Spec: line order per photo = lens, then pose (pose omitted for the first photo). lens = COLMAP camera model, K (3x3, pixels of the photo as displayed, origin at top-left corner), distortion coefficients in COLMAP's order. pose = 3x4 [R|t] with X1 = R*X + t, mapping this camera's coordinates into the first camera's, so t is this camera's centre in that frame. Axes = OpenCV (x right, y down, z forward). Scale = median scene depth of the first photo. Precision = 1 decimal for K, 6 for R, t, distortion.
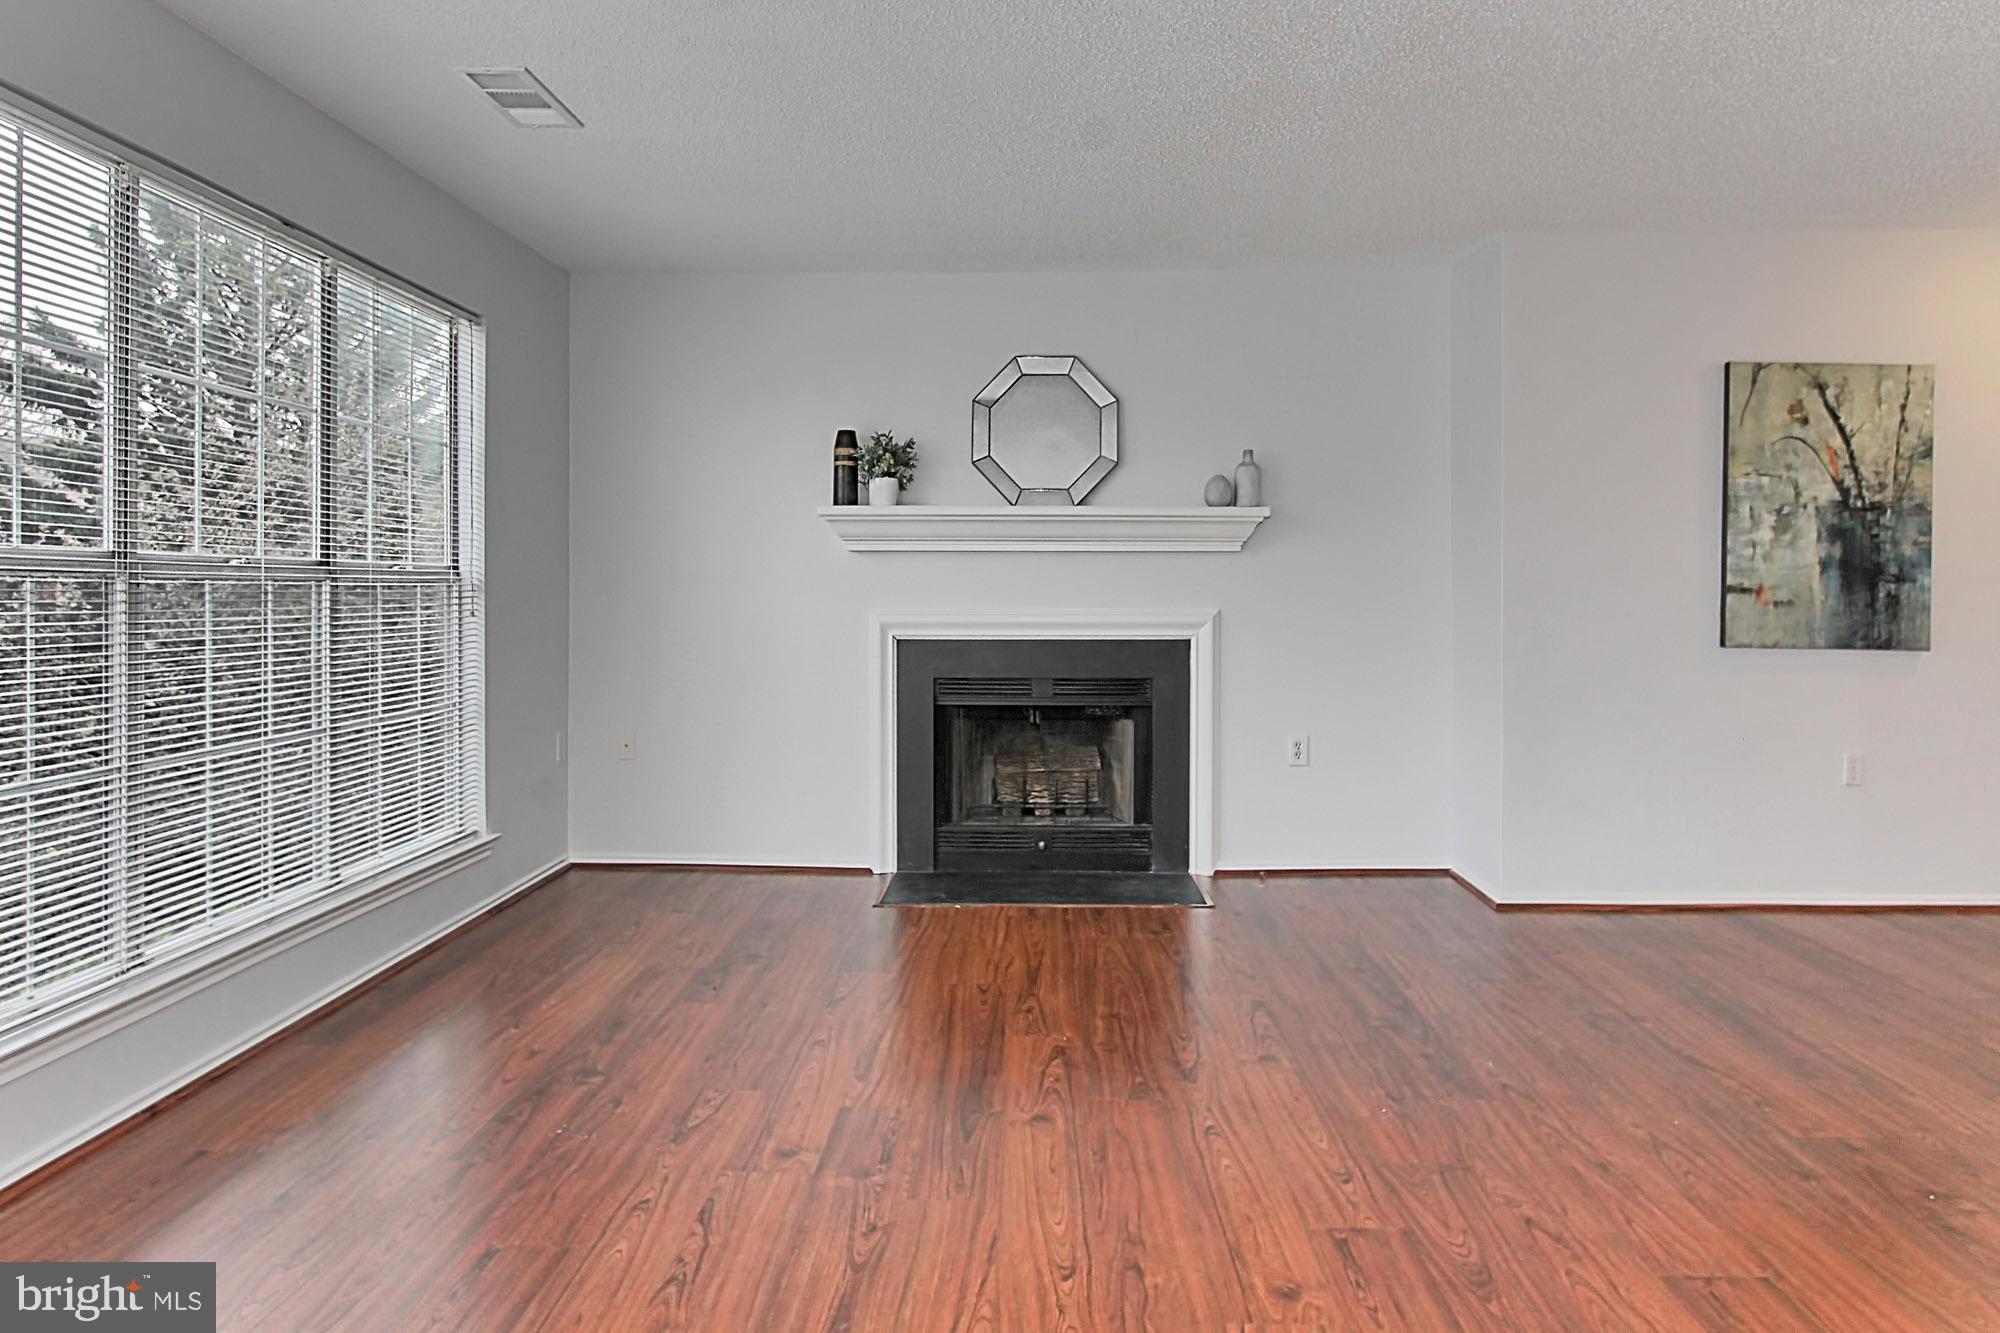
lens RADIAL K [[1194.1, 0, 961.9], [0, 1194.1, 661.2], [0, 0, 1]] dist [0.002871, -0.023539]
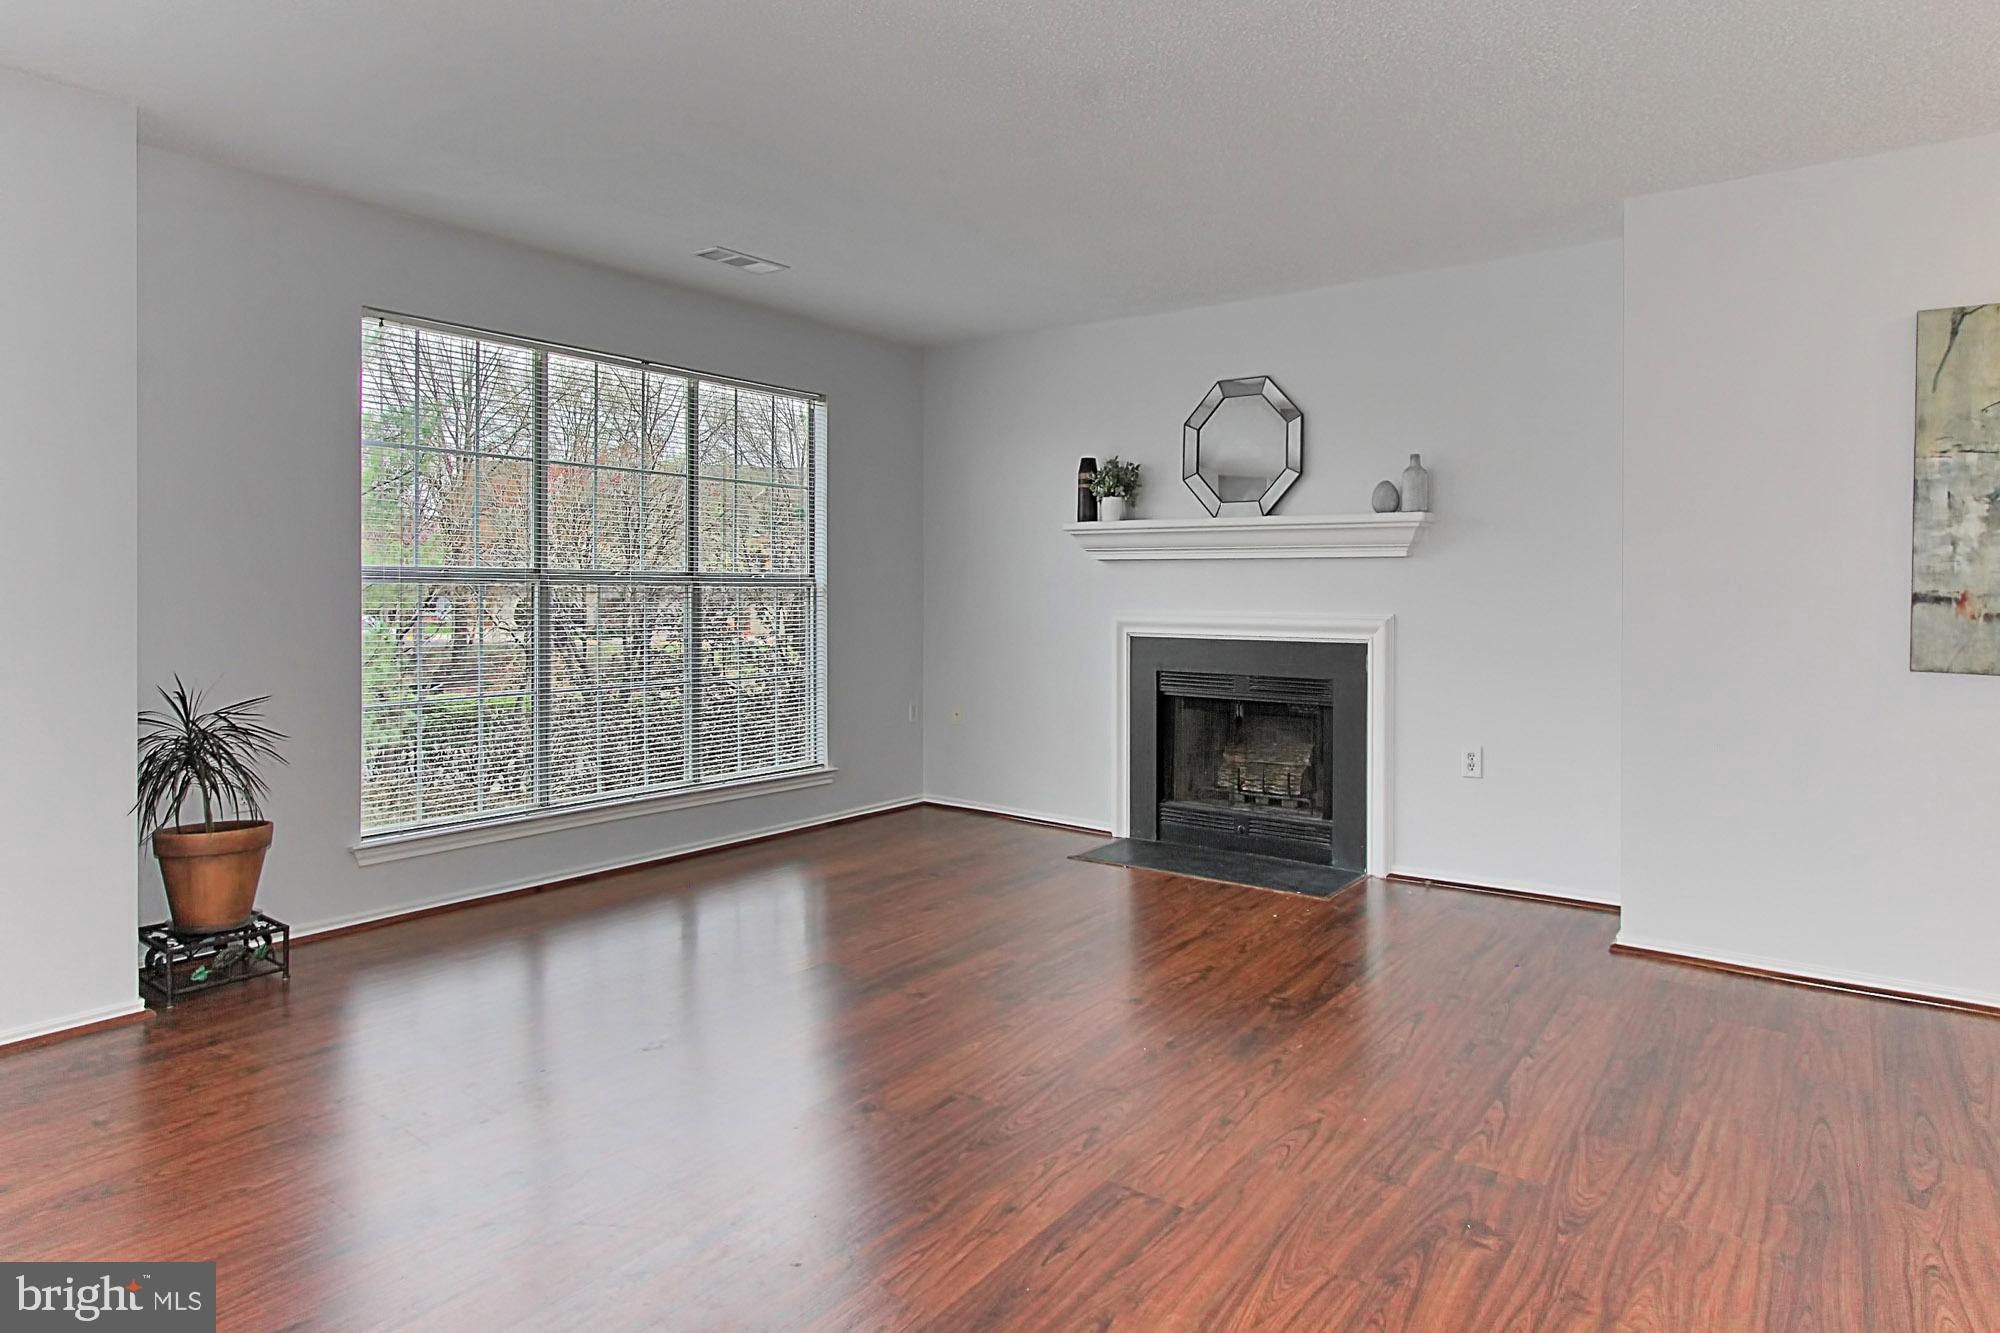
lens RADIAL K [[1147.3, 0, 951.7], [0, 1147.3, 683.4], [0, 0, 1]] dist [-0.021472, 0.011356]
pose [[0.815416, 0.047244, -0.576944, 0.456105], [-0.031077, 0.998799, 0.037866, -0.010024], [0.578040, -0.012947, 0.815906, -0.001401]]
